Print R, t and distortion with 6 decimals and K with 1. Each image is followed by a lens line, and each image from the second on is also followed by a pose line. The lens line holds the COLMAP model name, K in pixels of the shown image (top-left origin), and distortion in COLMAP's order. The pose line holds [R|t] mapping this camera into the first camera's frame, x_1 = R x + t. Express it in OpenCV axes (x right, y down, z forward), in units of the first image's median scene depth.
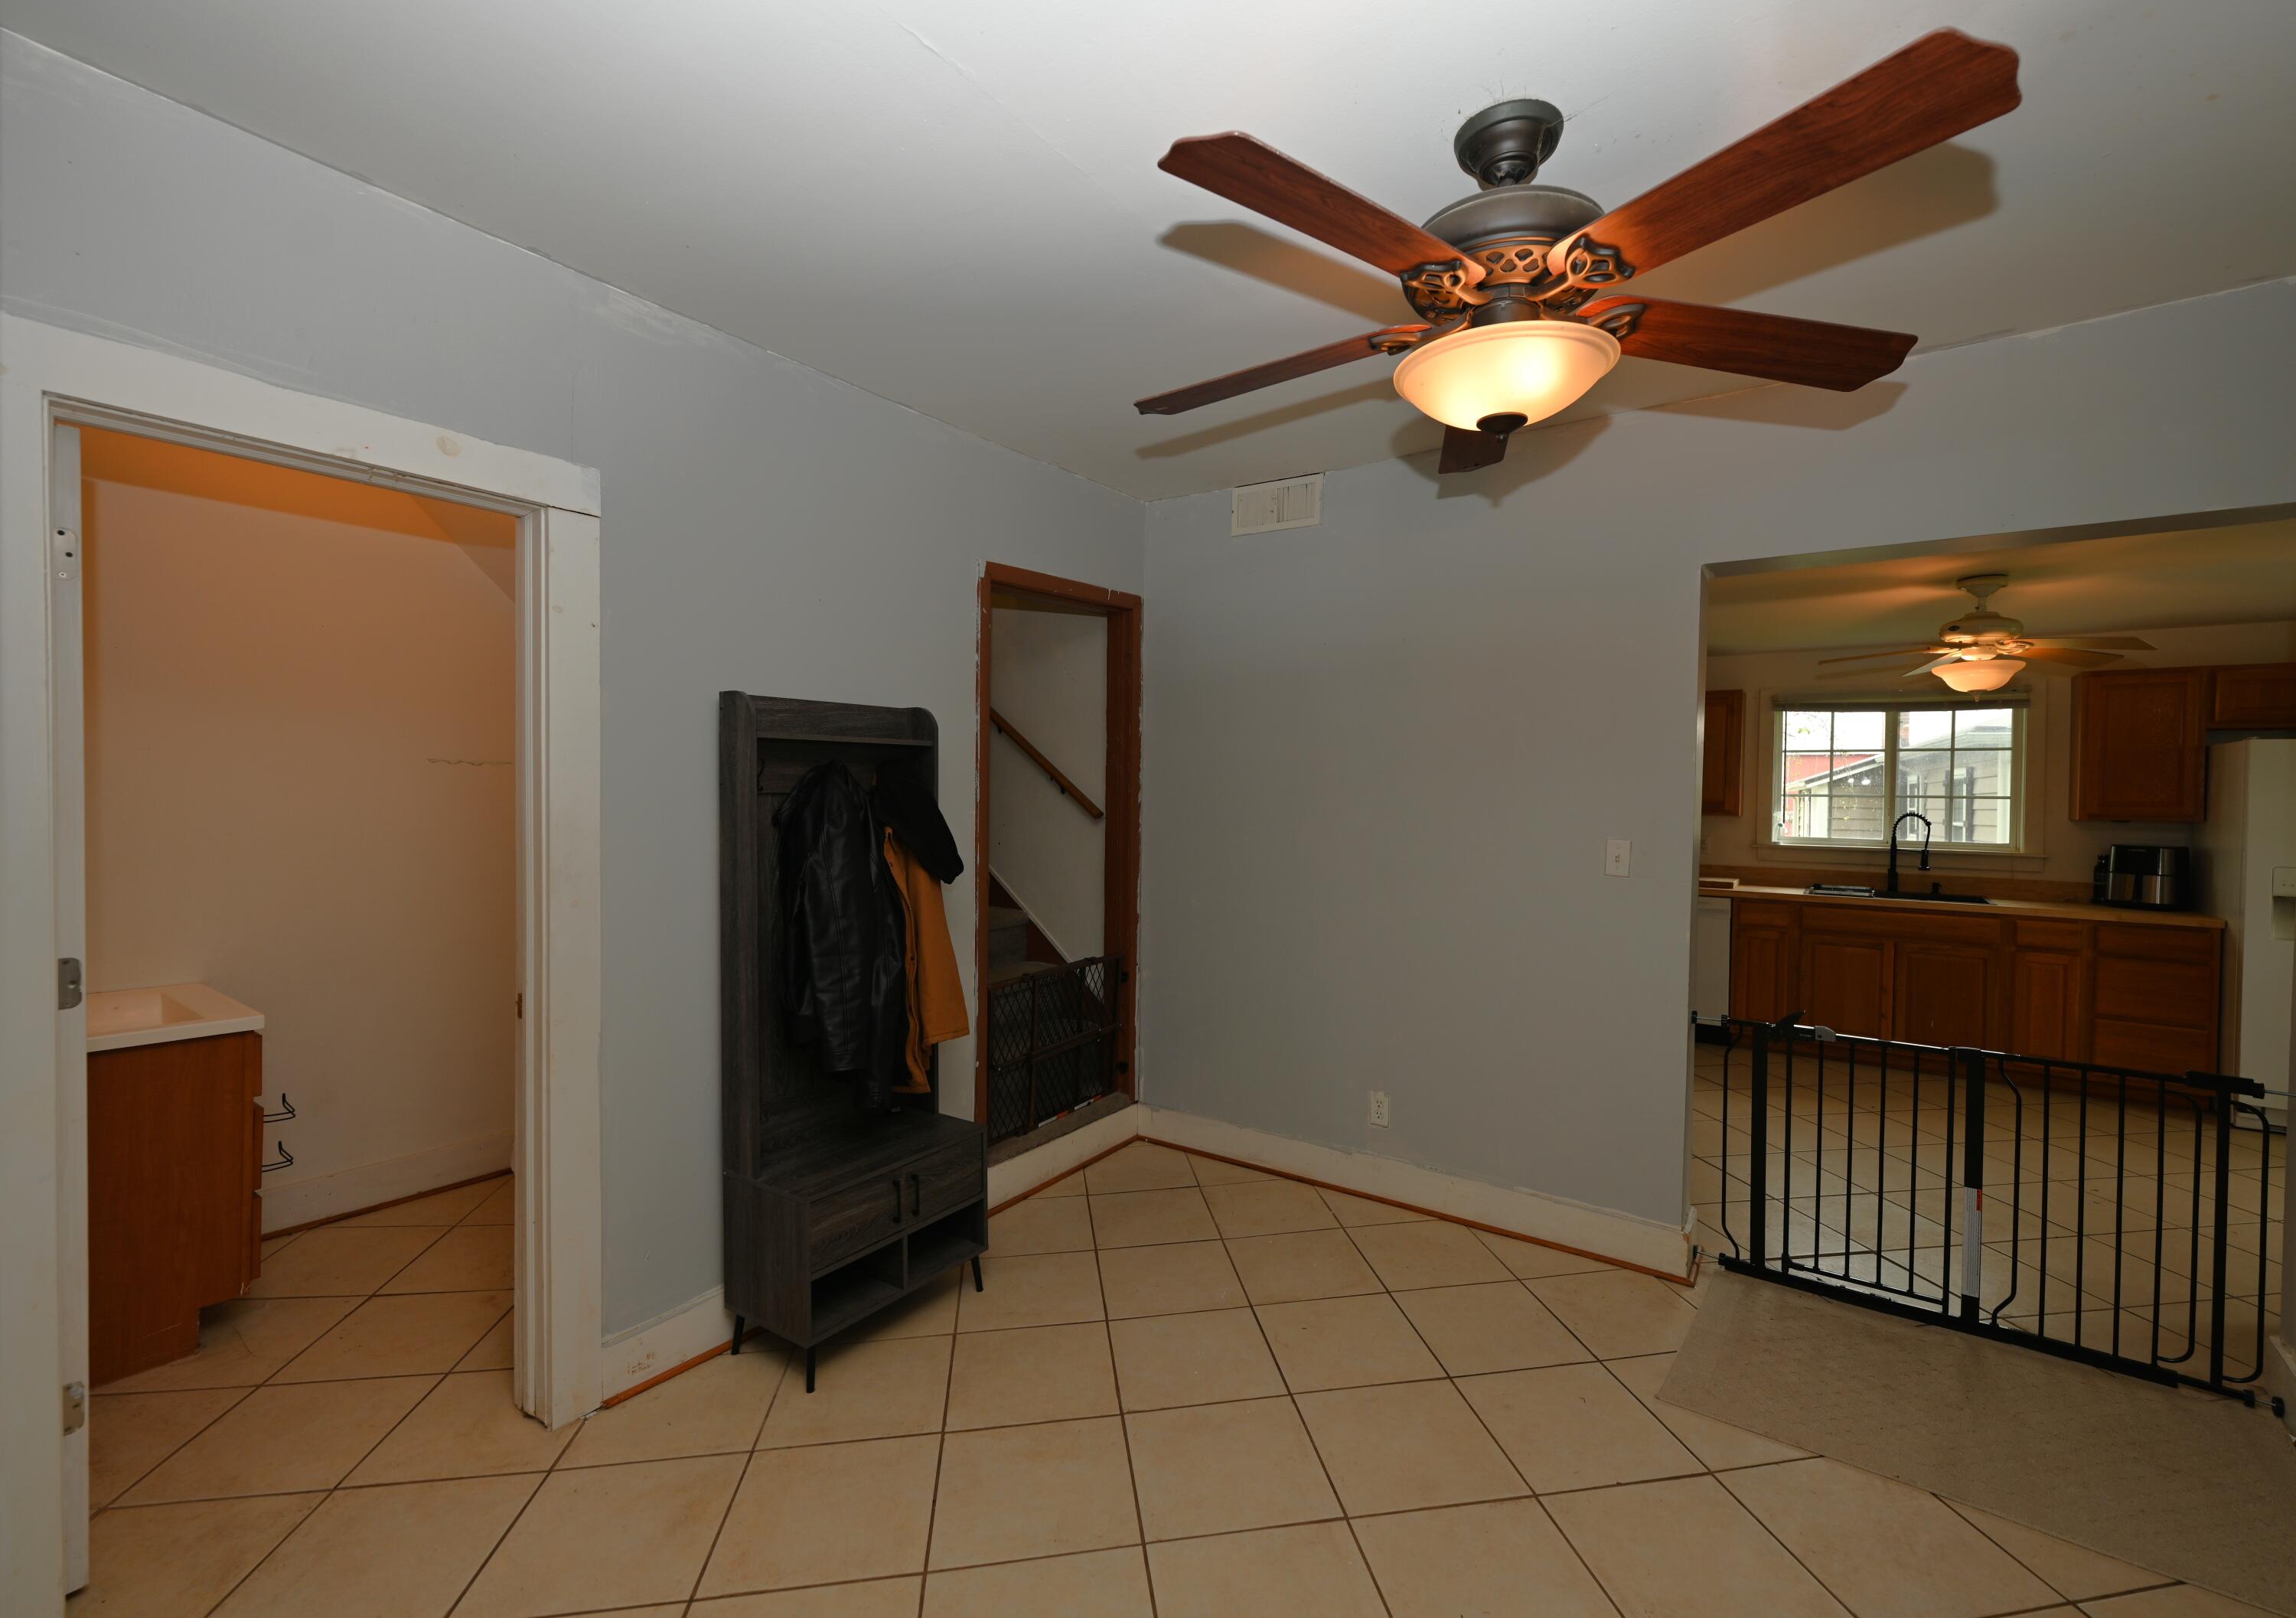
lens RADIAL K [[985.9, 0, 1151.9], [0, 985.9, 816.9], [0, 0, 1]] dist [-0.001785, -0.000887]
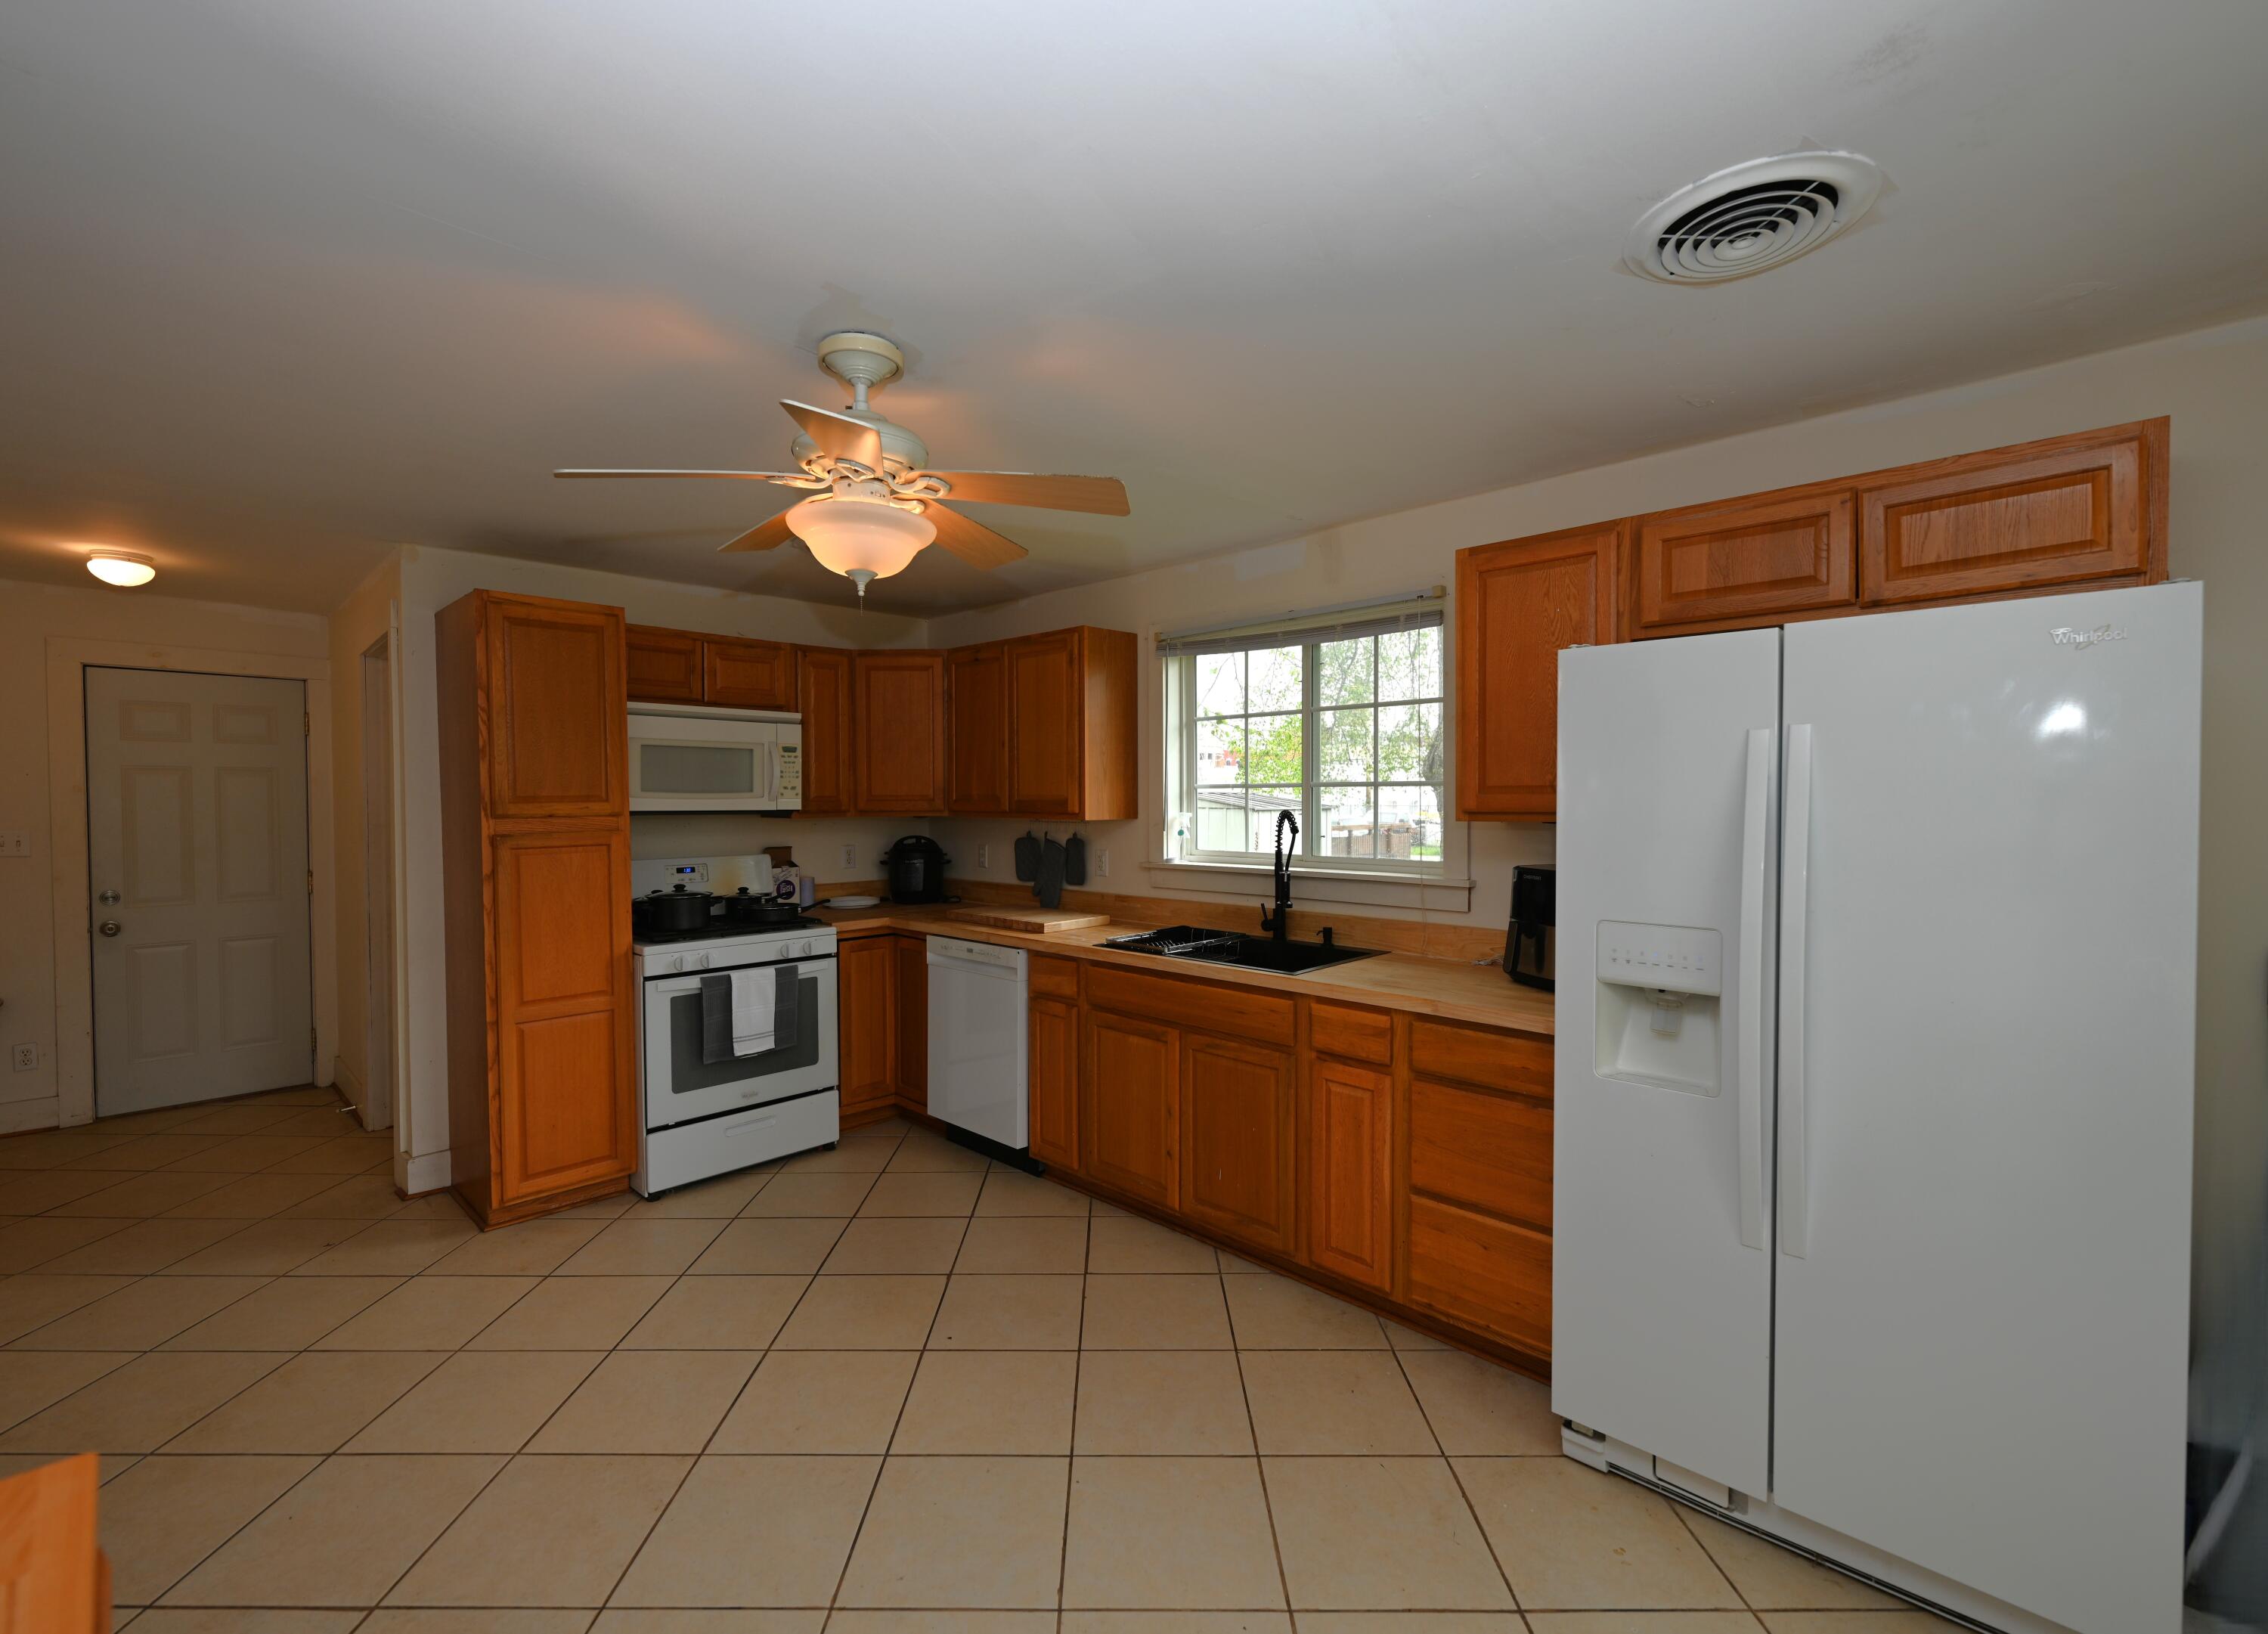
lens RADIAL K [[1023.8, 0, 1113.2], [0, 1023.8, 808.5], [0, 0, 1]] dist [0.009535, -0.000305]
pose [[0.982705, -0.012239, -0.184771, 0.898353], [0.009367, 0.999822, -0.016405, 0.004324], [0.184938, 0.014390, 0.982645, 0.423519]]
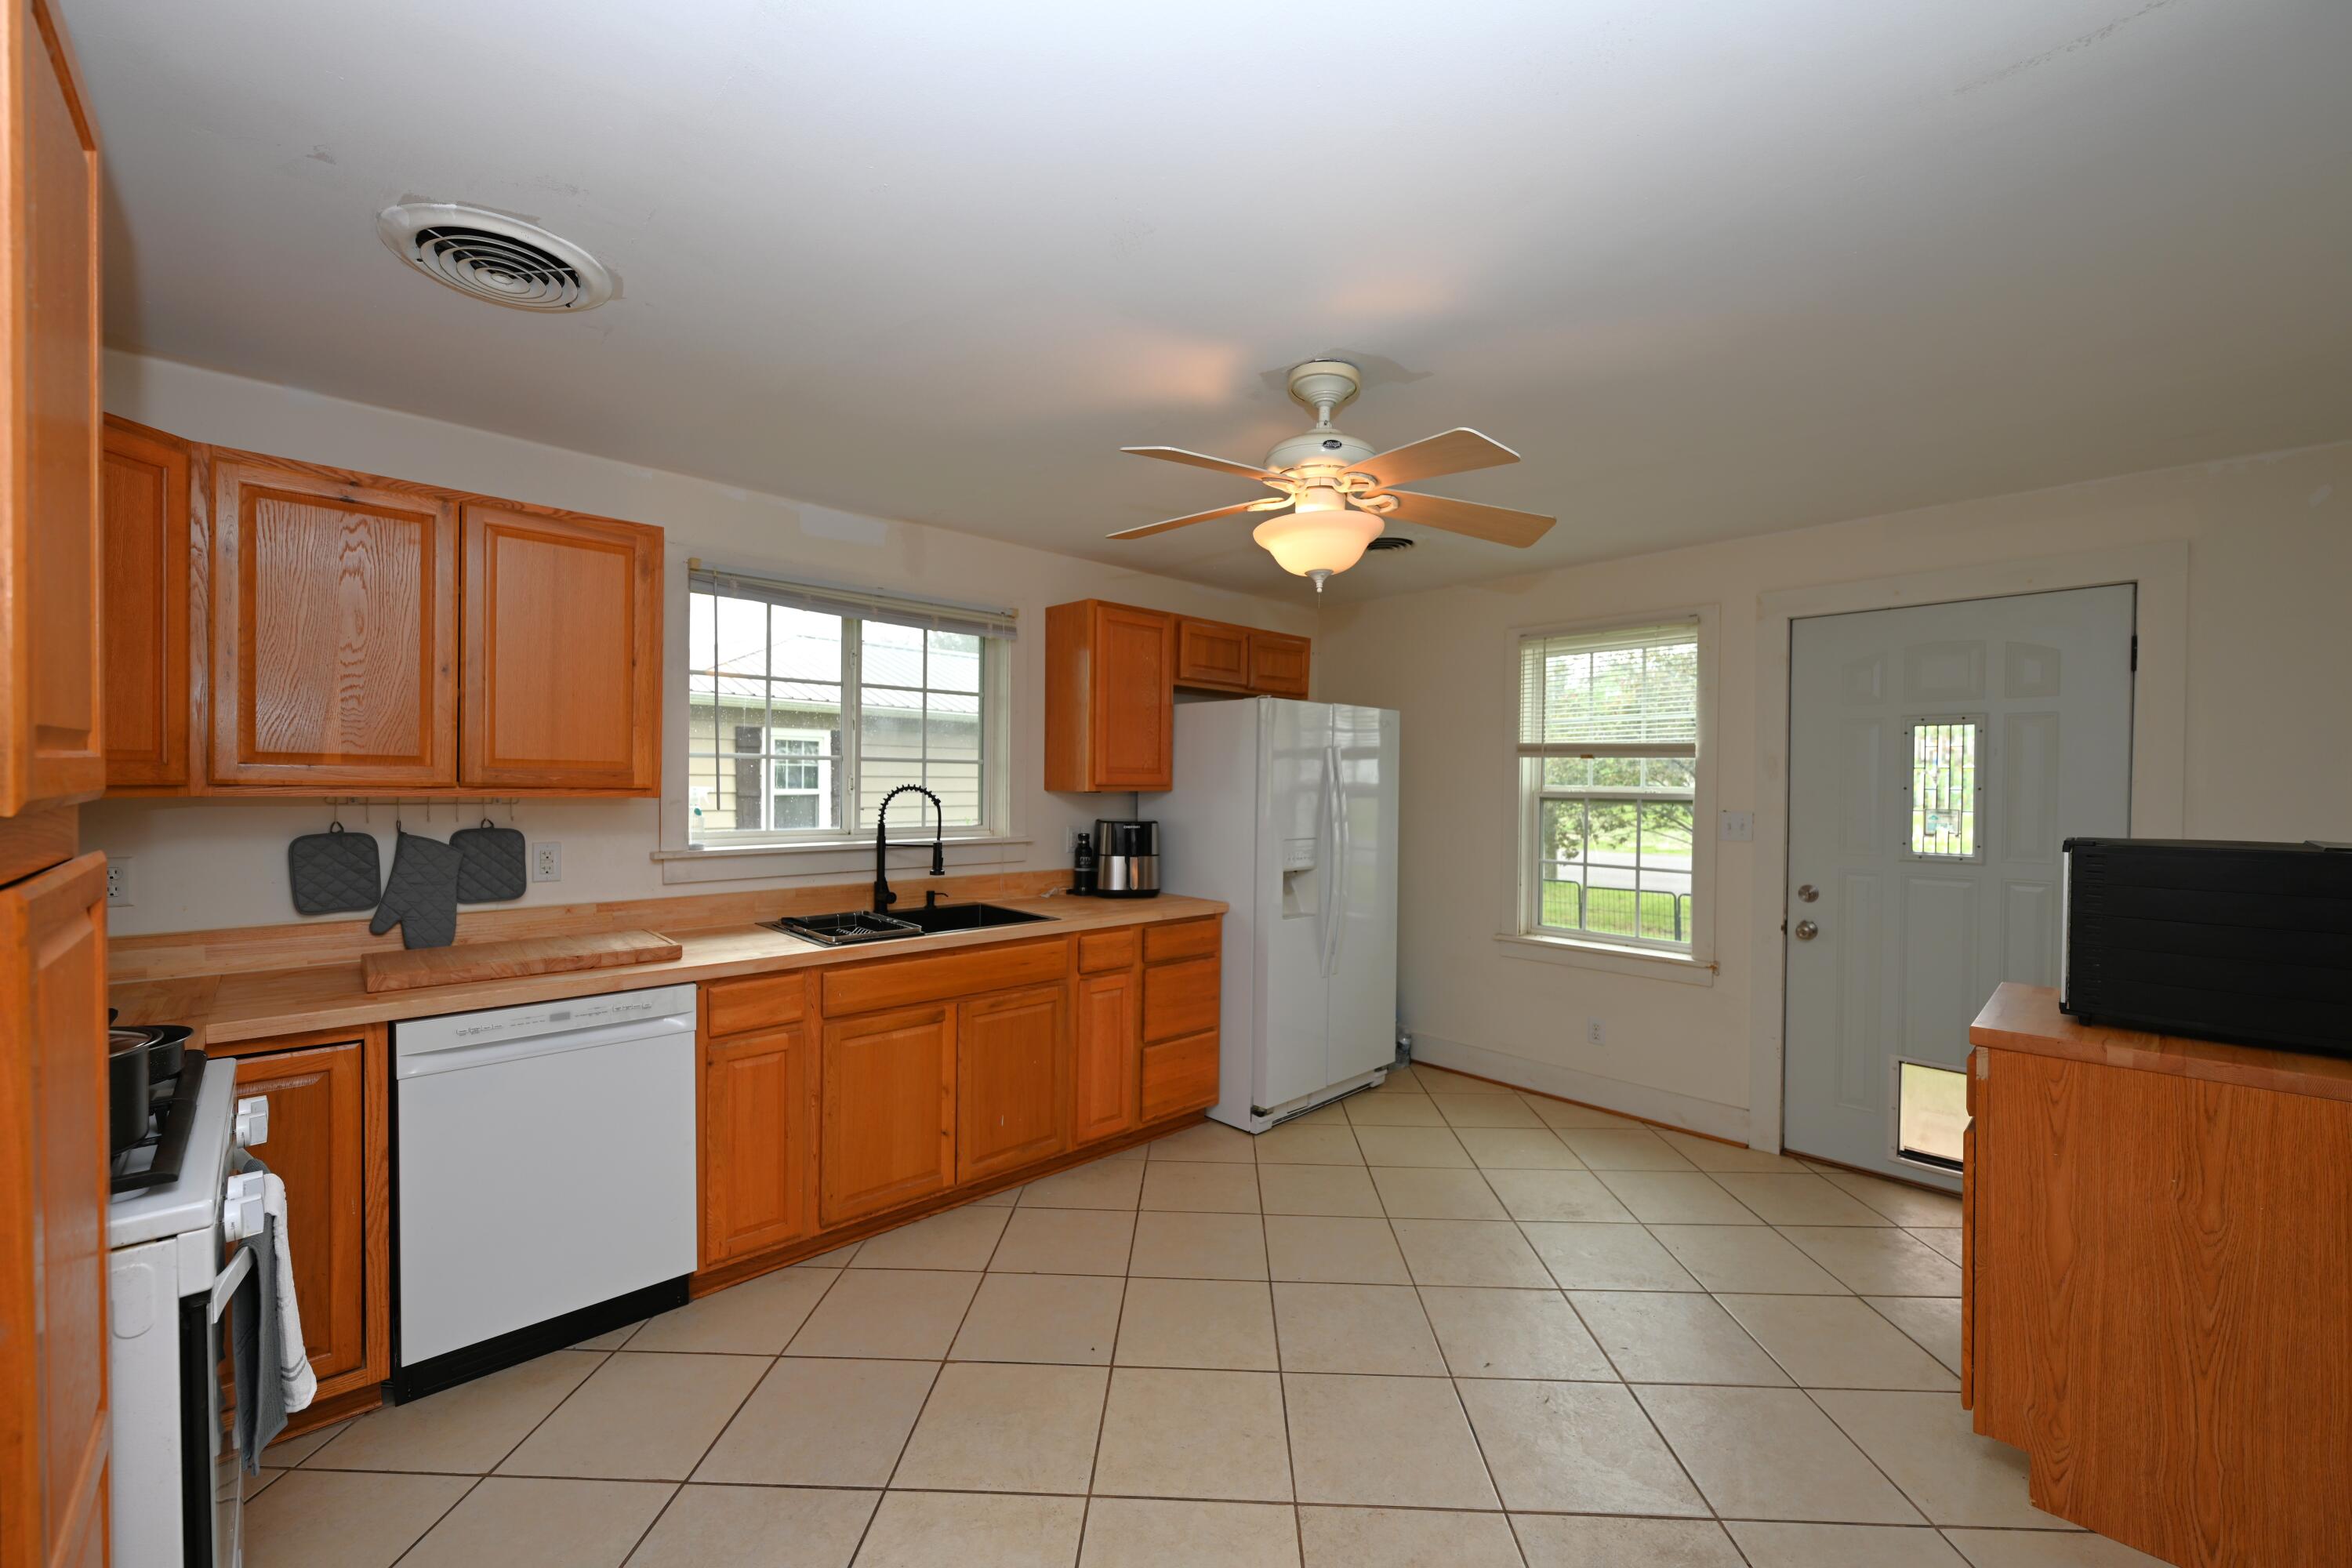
lens RADIAL K [[947.9, 0, 1200.7], [0, 947.9, 786.2], [0, 0, 1]] dist [0.007340, -0.000193]
pose [[0.170826, -0.014325, 0.985197, 0.240942], [0.014887, 0.999818, 0.011956, -0.008396], [-0.985189, 0.012625, 0.171008, 0.822207]]
